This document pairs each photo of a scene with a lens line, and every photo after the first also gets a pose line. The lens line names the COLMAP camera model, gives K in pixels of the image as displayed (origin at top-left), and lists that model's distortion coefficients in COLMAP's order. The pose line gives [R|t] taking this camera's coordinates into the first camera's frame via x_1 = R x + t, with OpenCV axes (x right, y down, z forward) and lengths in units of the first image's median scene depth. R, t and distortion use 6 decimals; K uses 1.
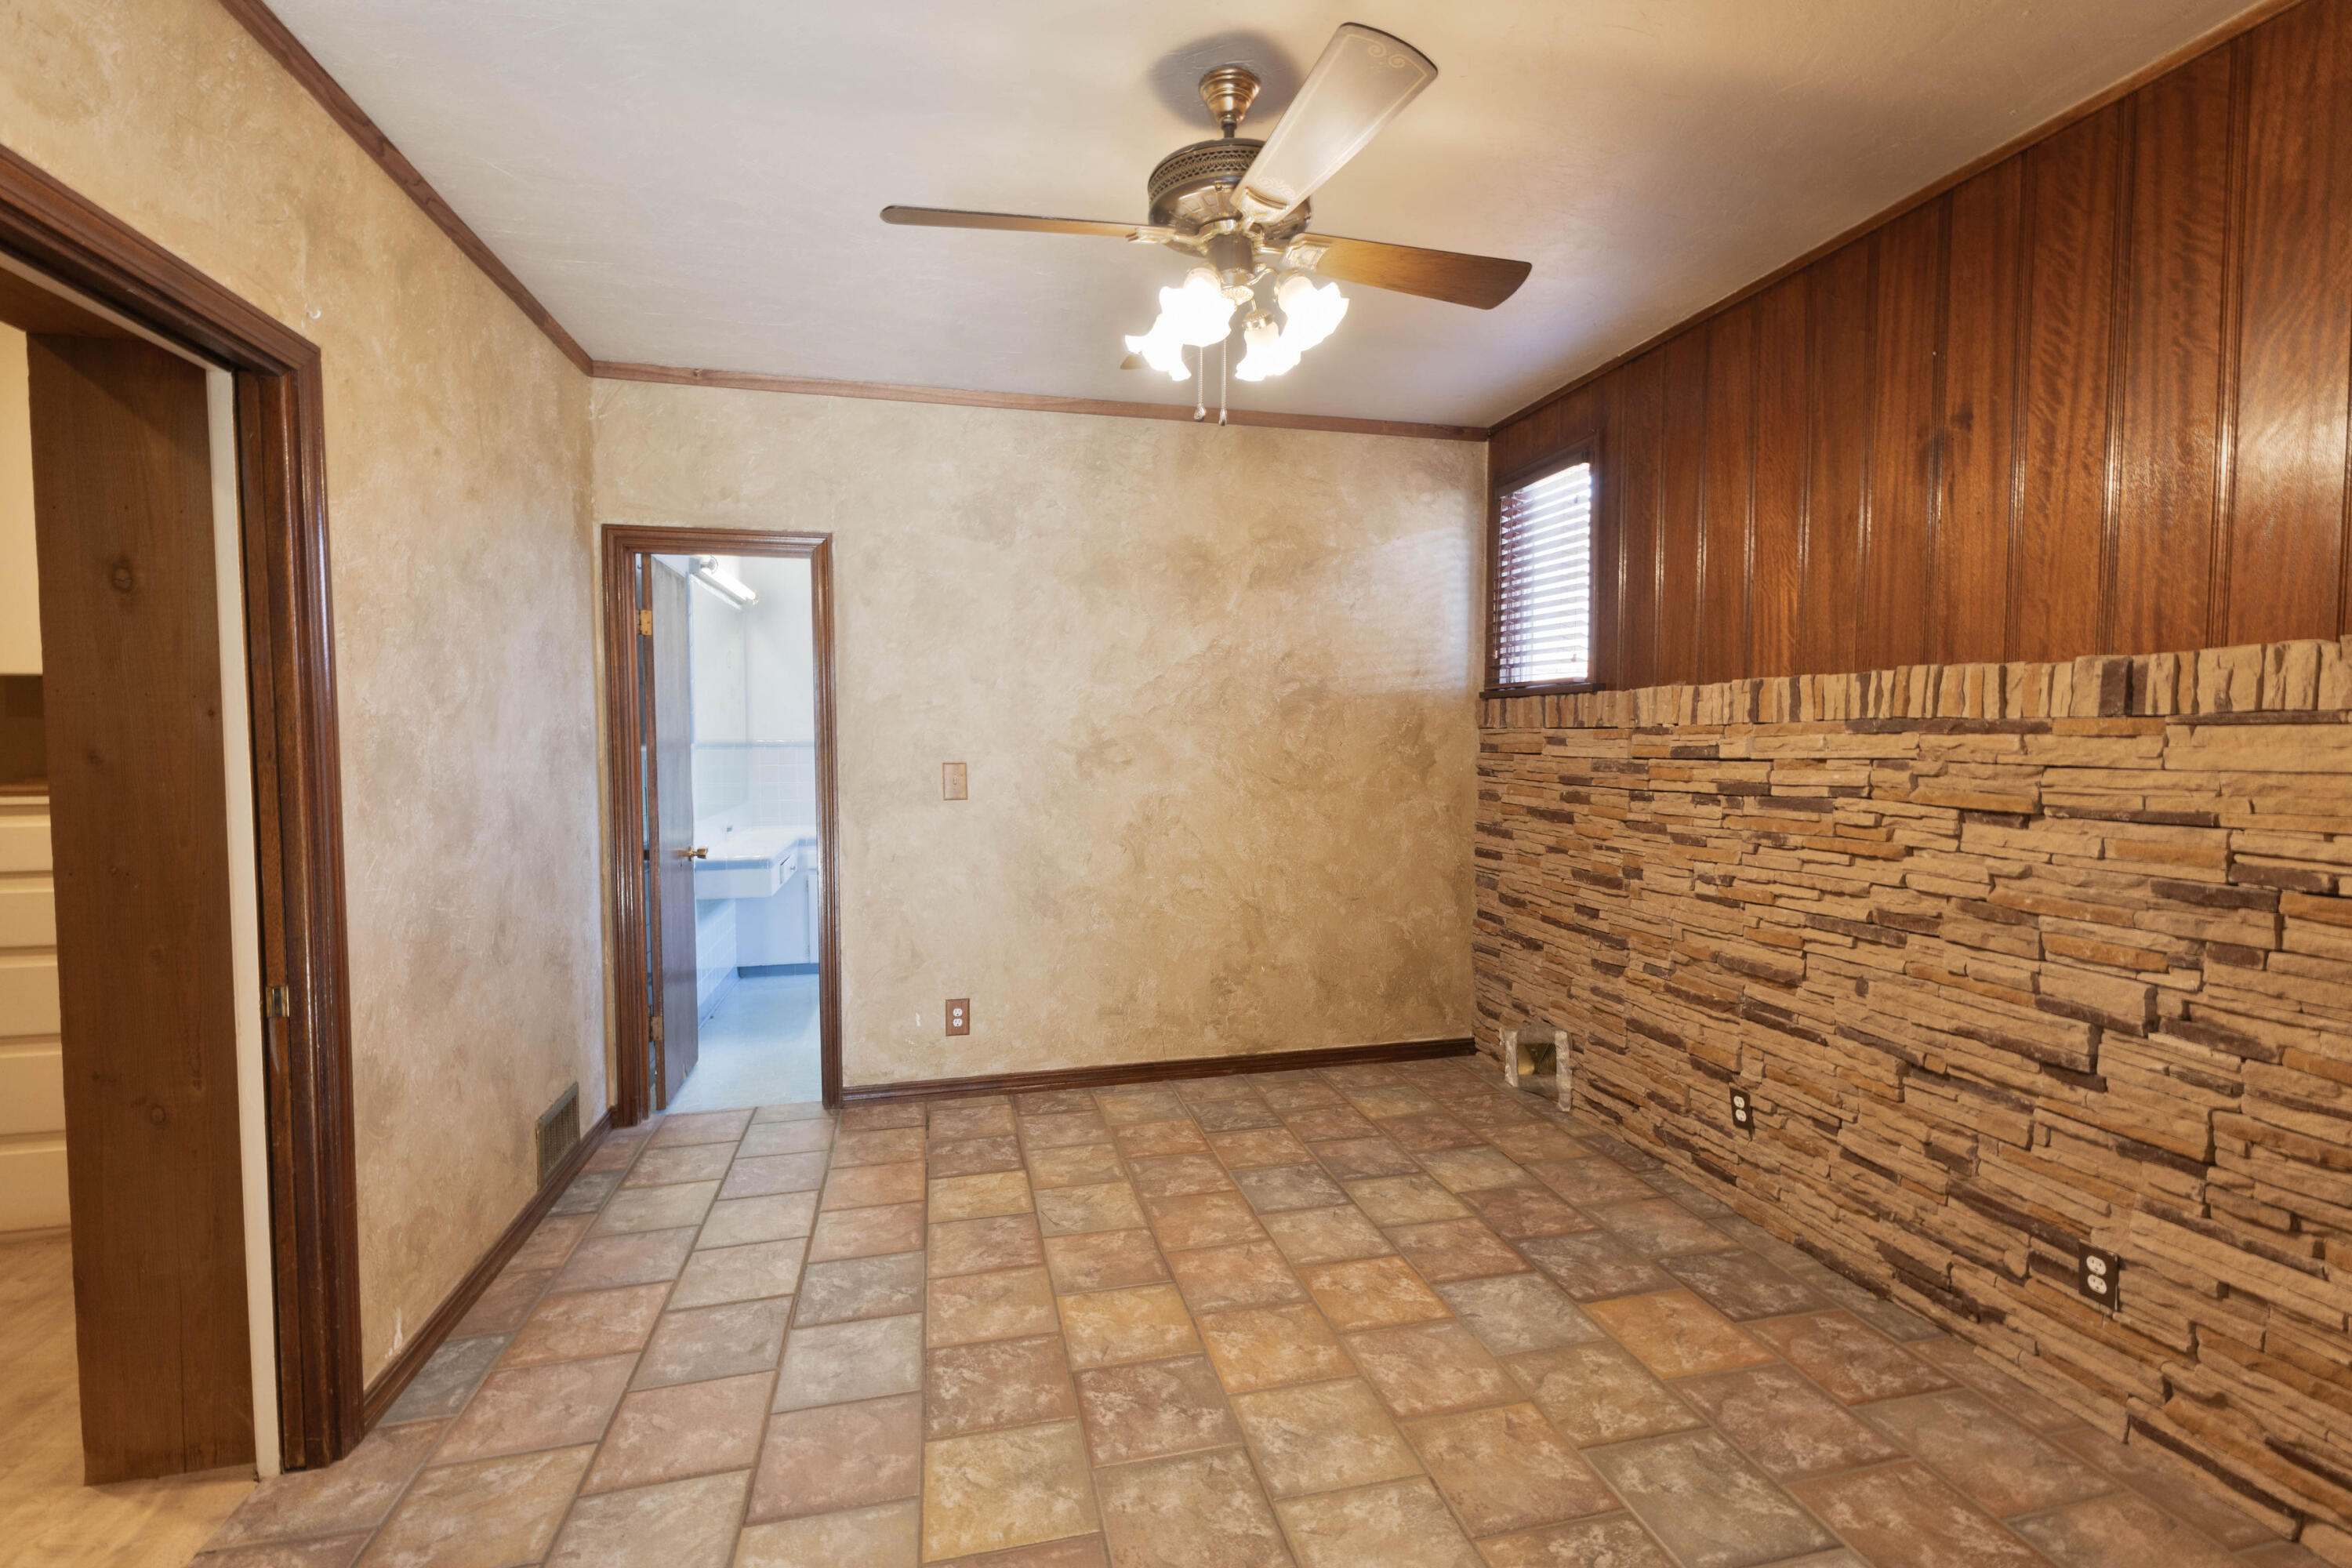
lens RADIAL K [[1012.4, 0, 1180.2], [0, 1012.4, 777.9], [0, 0, 1]] dist [0.012156, -0.002624]
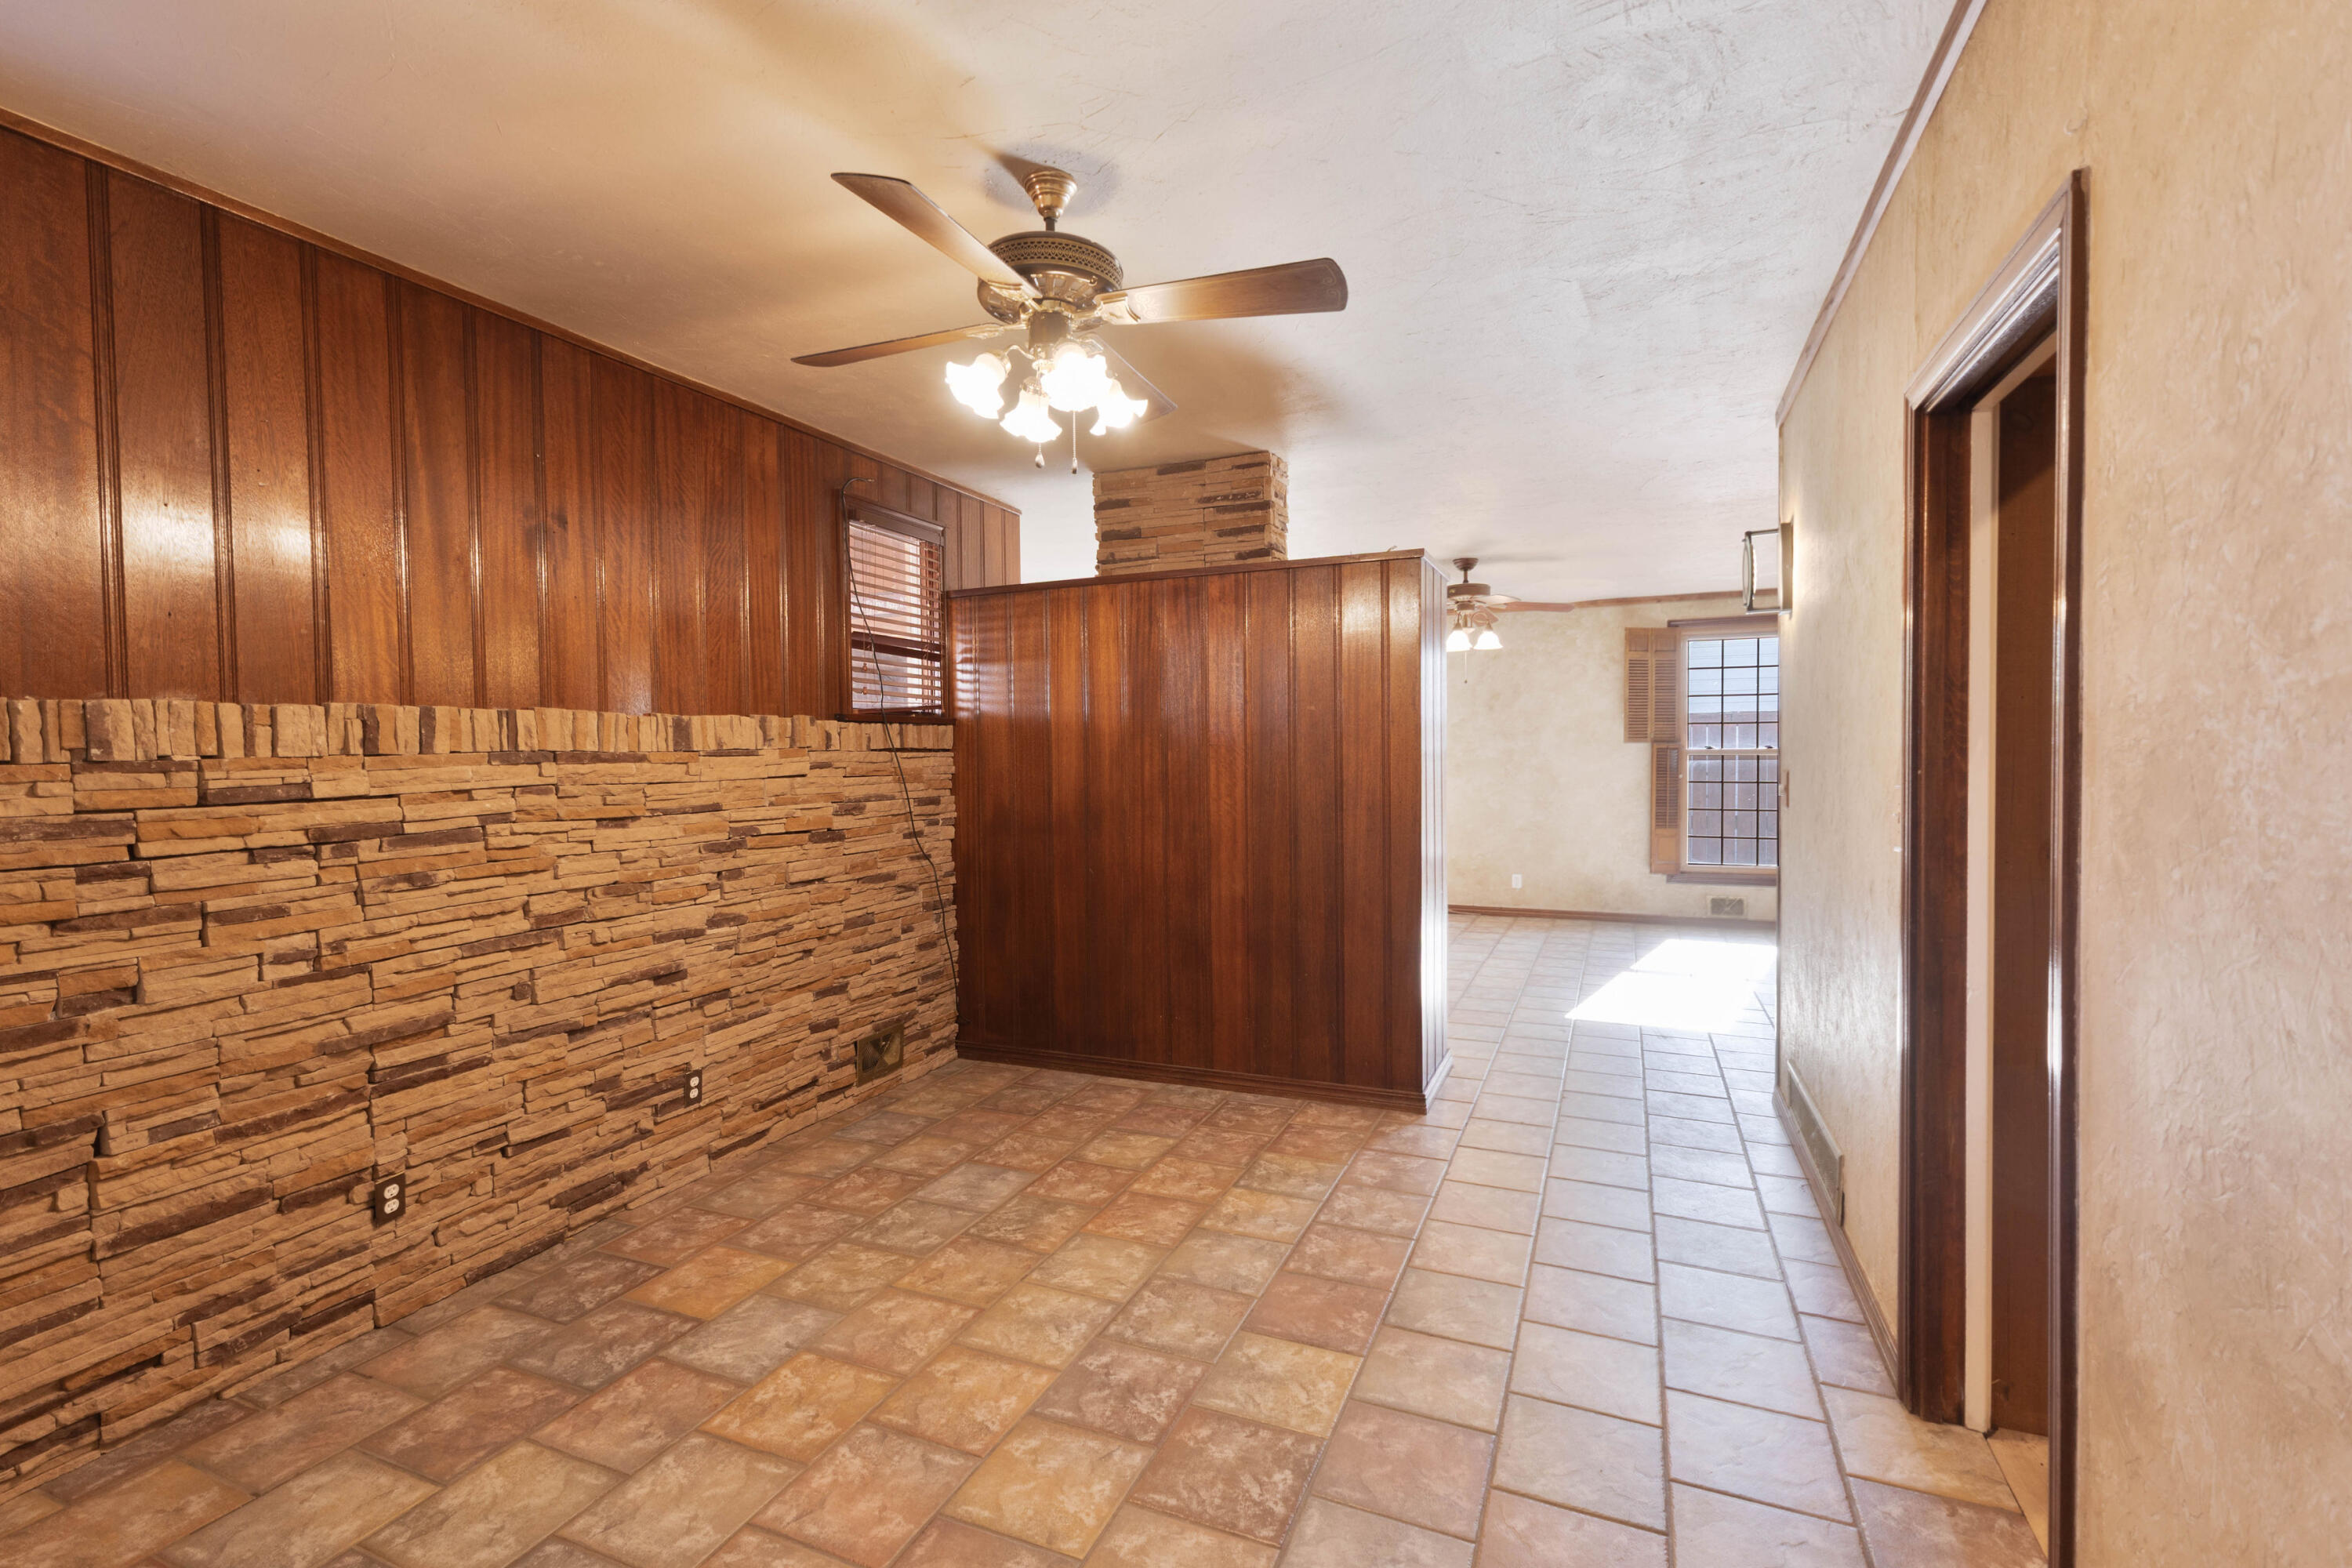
lens RADIAL K [[1012.4, 0, 1176.1], [0, 1012.4, 782.1], [0, 0, 1]] dist [0.012156, -0.002624]
pose [[-0.791821, -0.004091, 0.610740, -0.600529], [0.043989, 0.996998, 0.063711, -0.064787], [-0.609167, 0.077313, -0.789264, 1.475140]]
